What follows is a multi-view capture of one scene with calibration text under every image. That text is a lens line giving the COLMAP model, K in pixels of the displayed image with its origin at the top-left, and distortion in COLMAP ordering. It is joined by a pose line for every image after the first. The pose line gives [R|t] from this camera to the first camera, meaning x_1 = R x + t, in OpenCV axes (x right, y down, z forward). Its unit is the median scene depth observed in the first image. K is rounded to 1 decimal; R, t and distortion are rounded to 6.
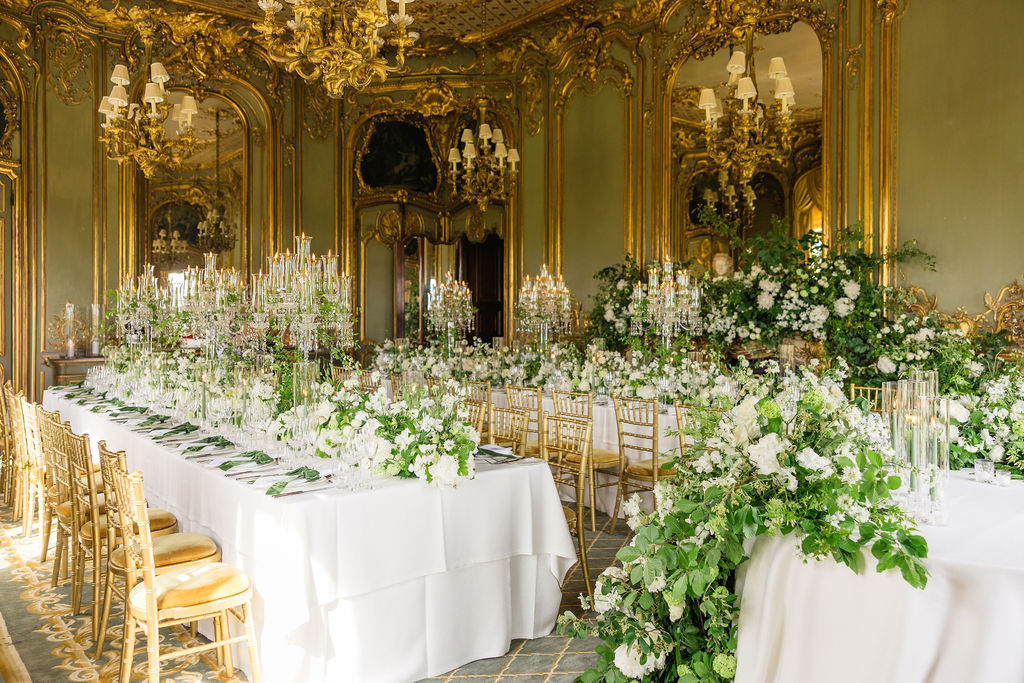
lens RADIAL K [[971.5, 0, 505.9], [0, 971.5, 306.8], [0, 0, 1]] dist [0.002091, 0.001628]
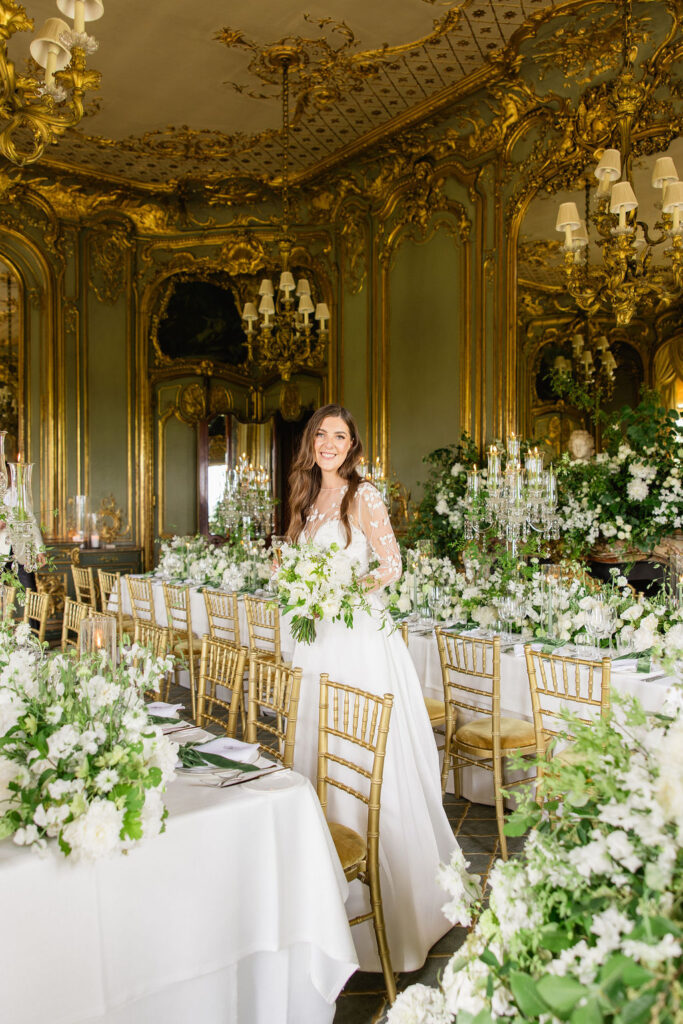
lens RADIAL K [[971.5, 0, 335.9], [0, 971.5, 508.1], [0, 0, 1]] dist [0.002091, 0.001628]
pose [[0.999896, -0.003745, -0.013919, 0.029895], [0.004018, 0.999799, 0.019636, -0.007179], [0.013842, -0.019690, 0.999710, 0.185686]]
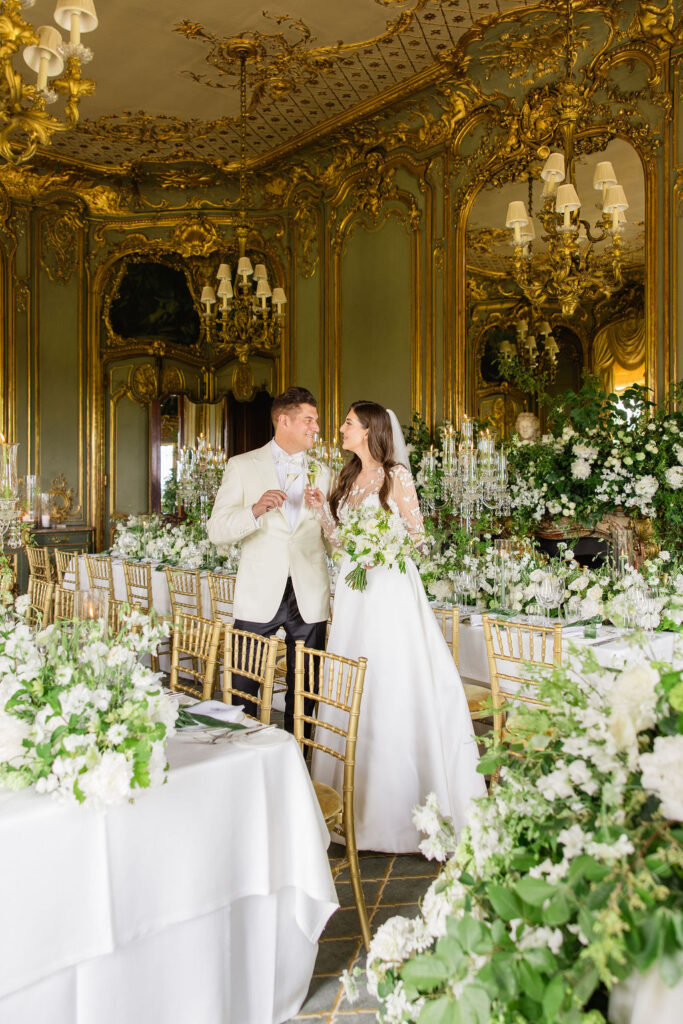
lens RADIAL K [[977.5, 0, 359.3], [0, 977.5, 461.9], [0, 0, 1]] dist [0.003093, 0.005082]
pose [[0.997671, -0.003566, 0.068120, 0.018732], [0.004026, 0.999970, -0.006626, -0.007003], [-0.068094, 0.006885, 0.997655, 0.158604]]
